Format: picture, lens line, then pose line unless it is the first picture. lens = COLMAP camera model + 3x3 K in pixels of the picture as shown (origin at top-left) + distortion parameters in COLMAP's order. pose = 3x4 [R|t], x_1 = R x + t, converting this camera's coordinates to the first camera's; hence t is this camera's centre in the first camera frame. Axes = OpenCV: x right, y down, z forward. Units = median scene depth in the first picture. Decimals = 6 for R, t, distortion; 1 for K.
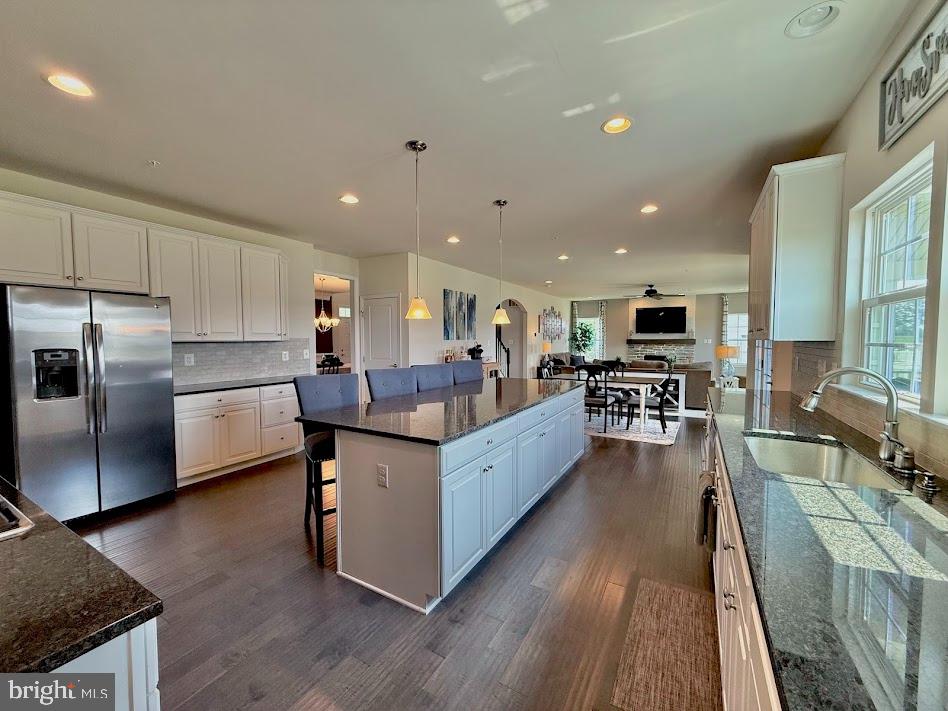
lens RADIAL K [[377.2, 0, 474.0], [0, 377.2, 355.5], [0, 0, 1]] dist [0.000326, 0.000108]
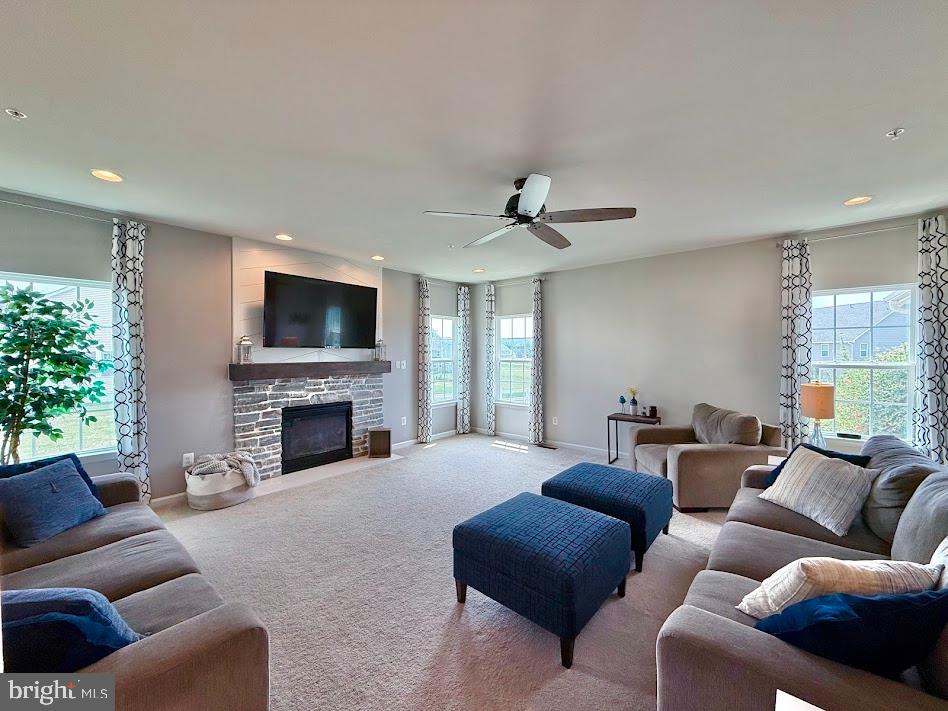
lens RADIAL K [[384.8, 0, 474.0], [0, 384.8, 355.5], [0, 0, 1]] dist [0.000440, 0.000039]
pose [[0.175175, 0.000012, 0.984537, 0.141127], [0.057294, 0.998305, -0.010207, -0.040552], [-0.982869, 0.058196, 0.174877, 0.836480]]
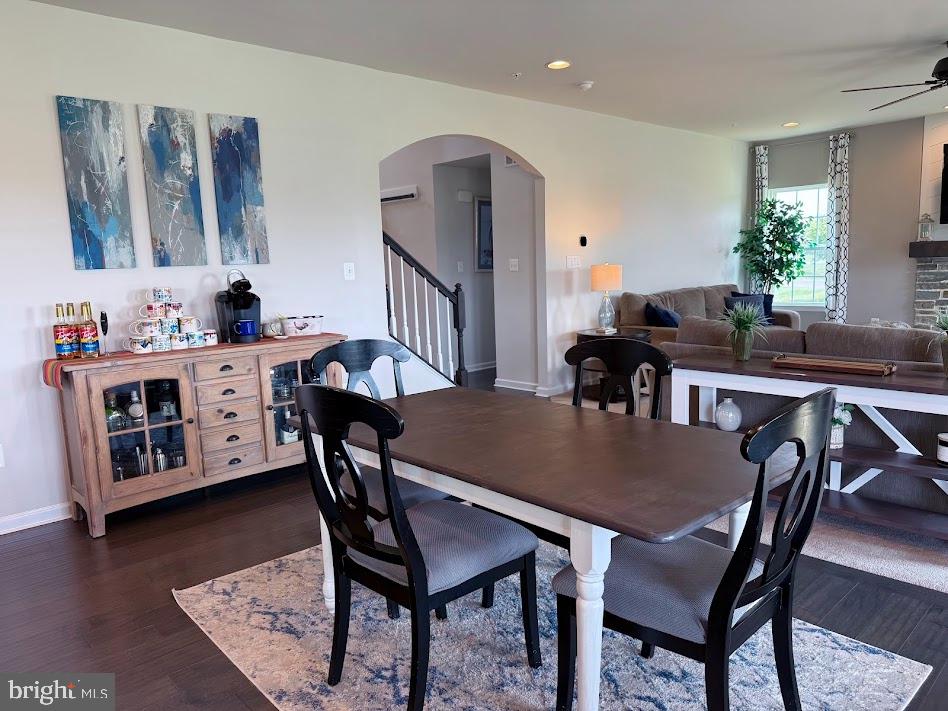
lens RADIAL K [[662.0, 0, 474.0], [0, 662.0, 355.5], [0, 0, 1]] dist [-0.003519, -0.002323]
pose [[0.955505, 0.011940, -0.294734, 0.232812], [0.019391, 0.994476, 0.103153, -0.012952], [0.294338, -0.104278, 0.949995, 0.352609]]
